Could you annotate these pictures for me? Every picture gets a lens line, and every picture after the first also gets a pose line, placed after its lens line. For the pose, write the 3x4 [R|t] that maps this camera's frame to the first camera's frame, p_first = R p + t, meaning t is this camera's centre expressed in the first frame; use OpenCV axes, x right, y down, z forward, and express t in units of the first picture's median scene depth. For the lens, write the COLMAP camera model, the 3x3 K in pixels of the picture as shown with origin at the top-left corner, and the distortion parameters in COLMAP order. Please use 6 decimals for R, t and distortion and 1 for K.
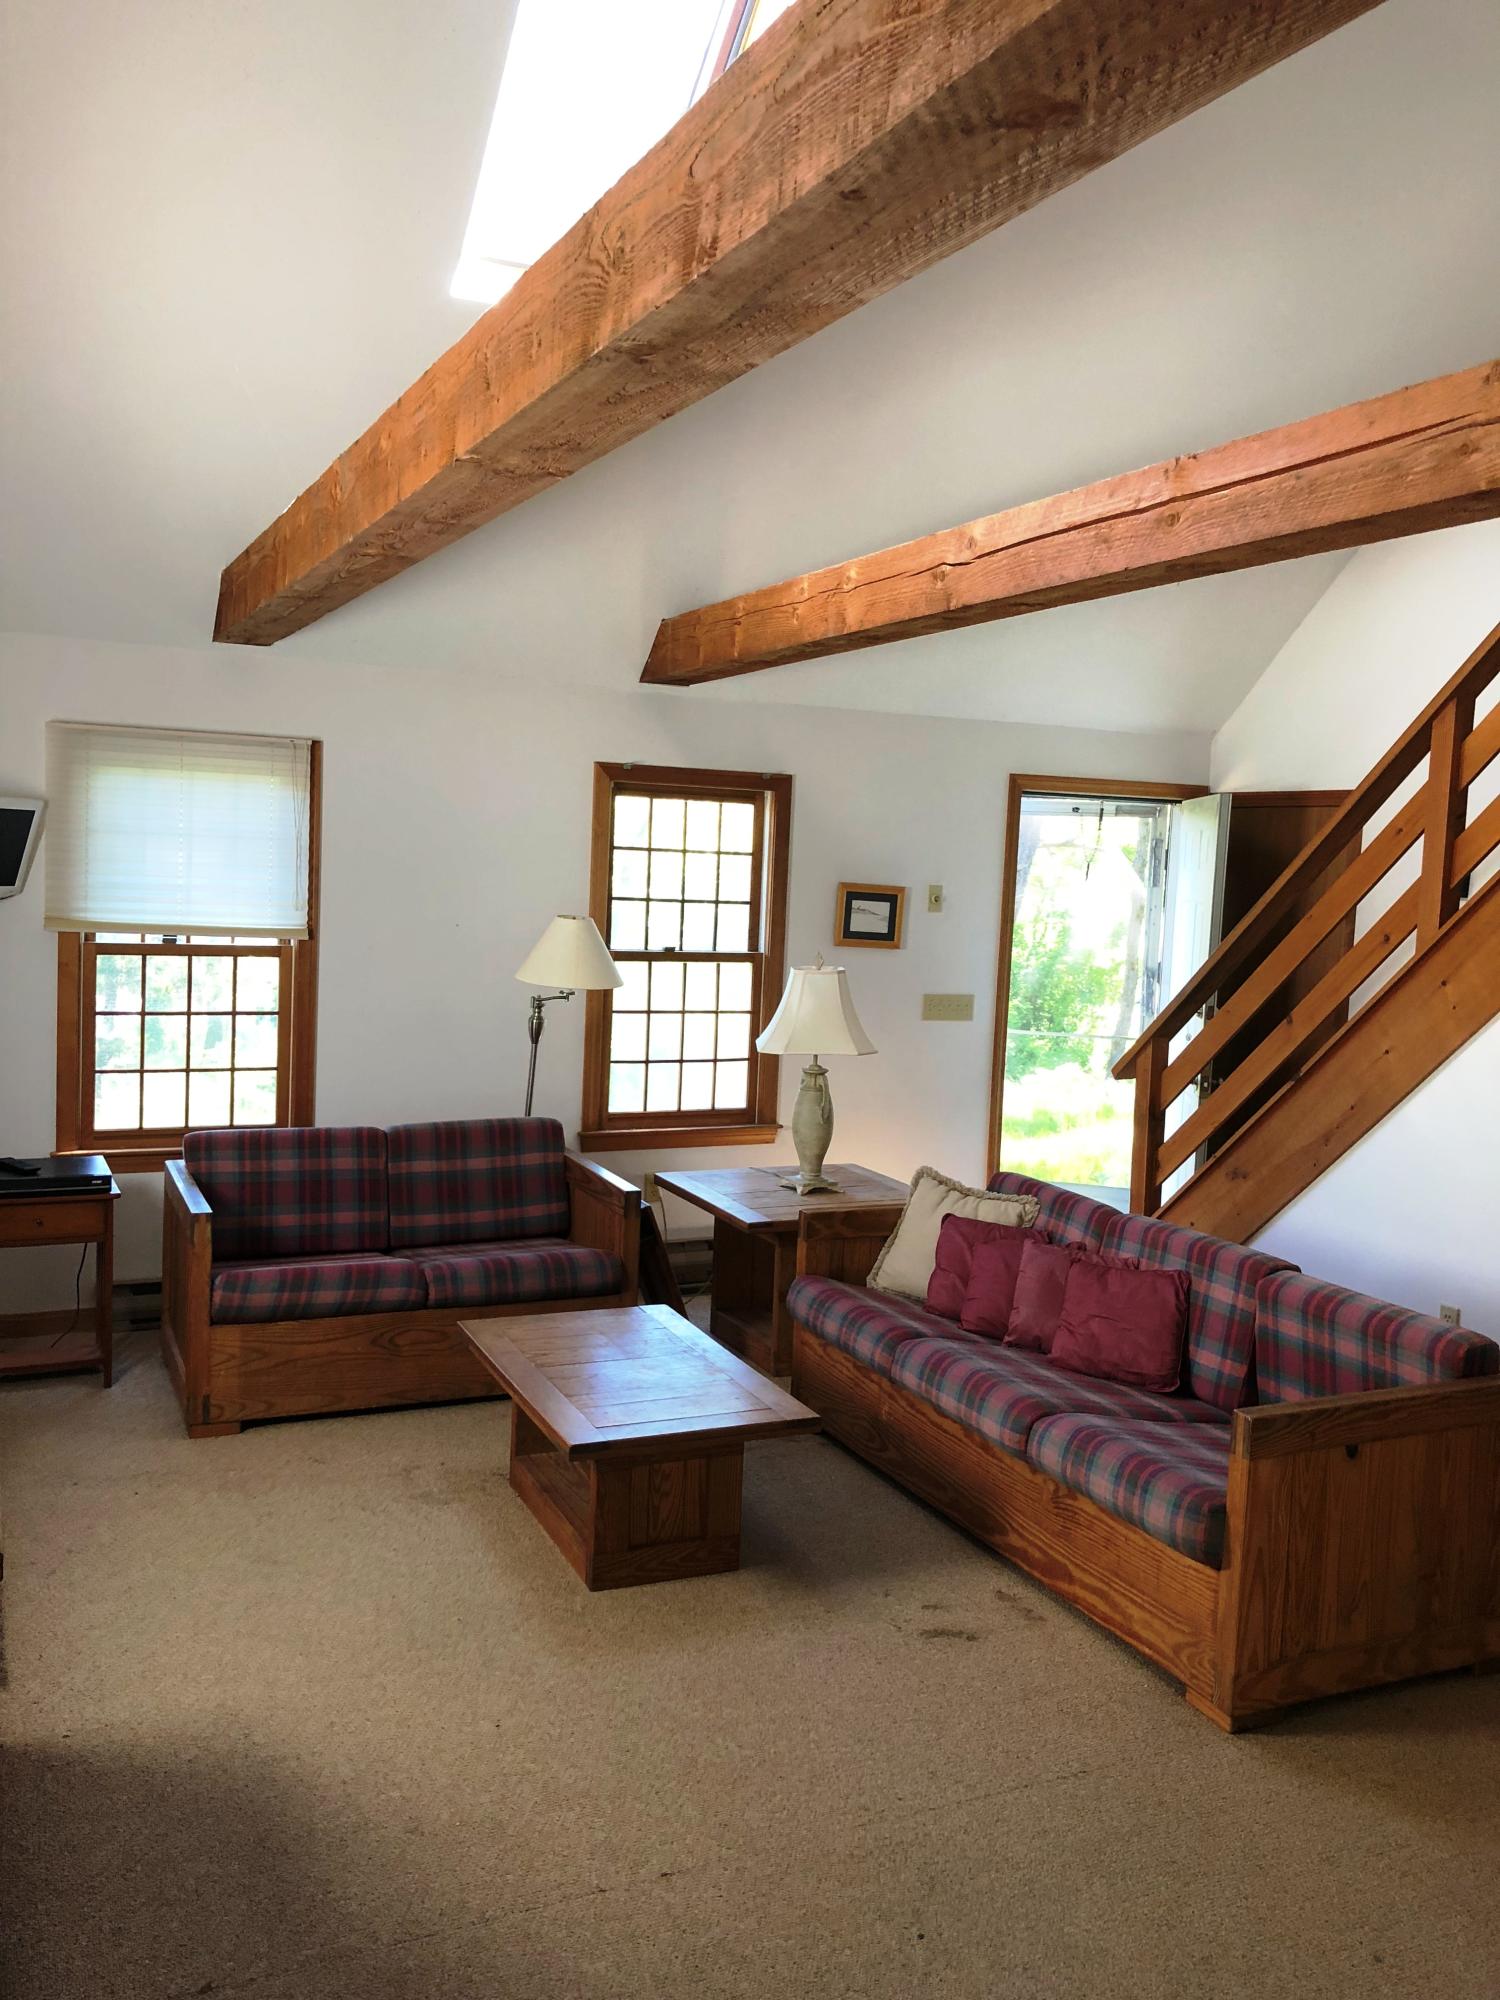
lens RADIAL K [[1642.4, 0, 750.0], [0, 1642.4, 1000.0], [0, 0, 1]] dist [-0.115029, 0.231132]
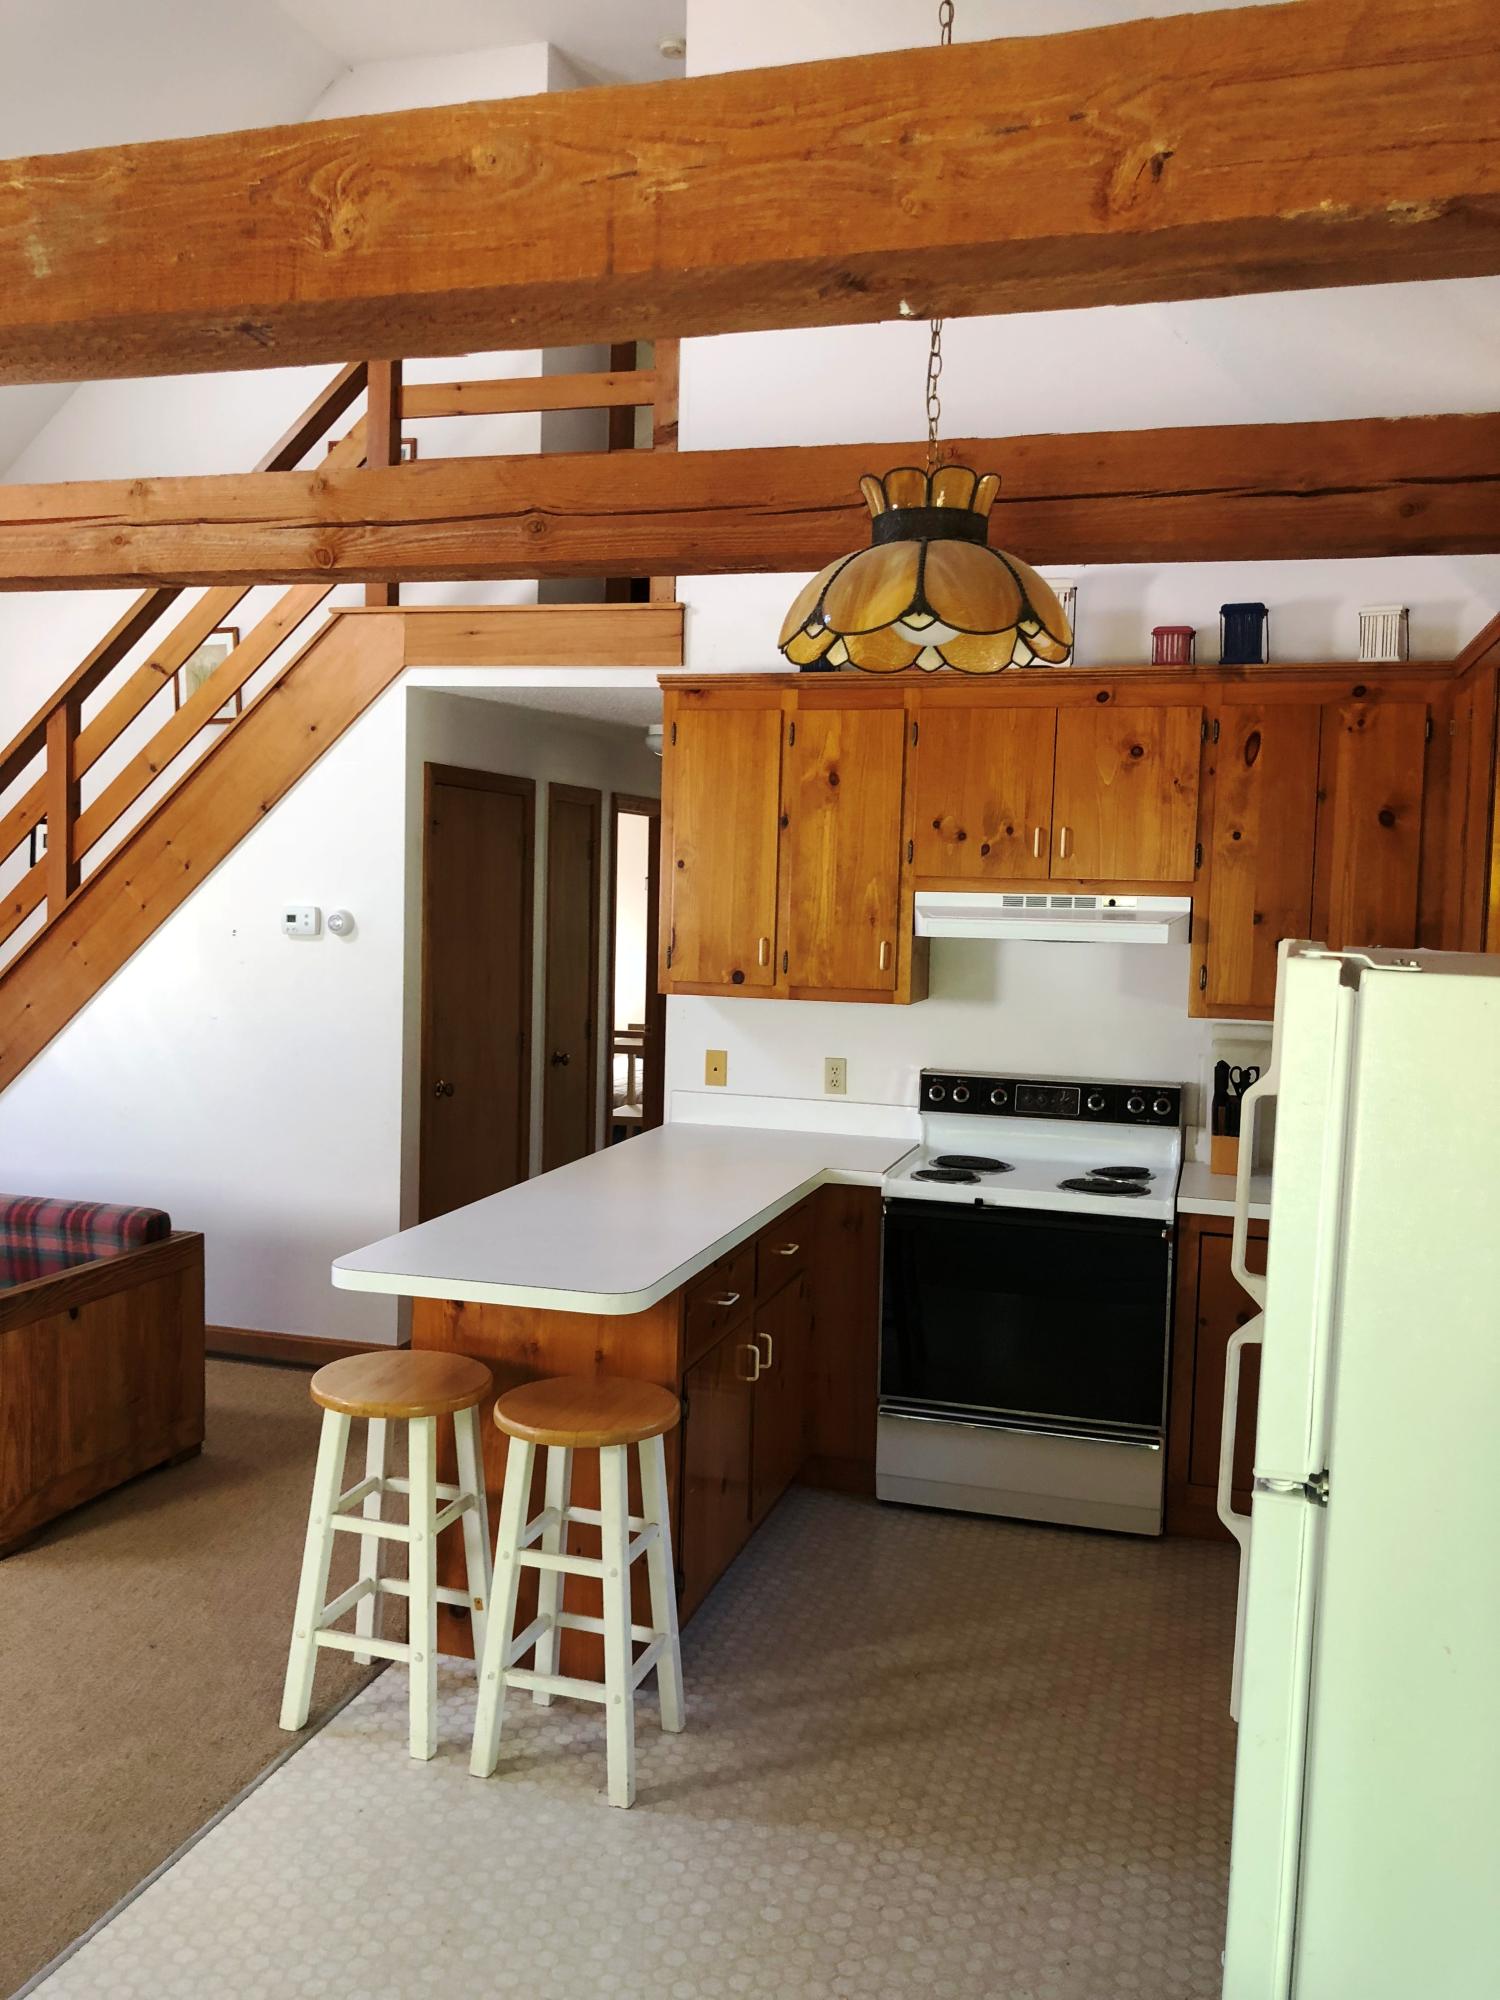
lens RADIAL K [[1642.4, 0, 750.0], [0, 1642.4, 1000.0], [0, 0, 1]] dist [-0.115029, 0.231132]
pose [[0.658070, -0.073852, 0.749326, -0.196567], [0.061291, 0.997130, 0.044449, 0.011339], [-0.750458, 0.016677, 0.660708, -0.218338]]
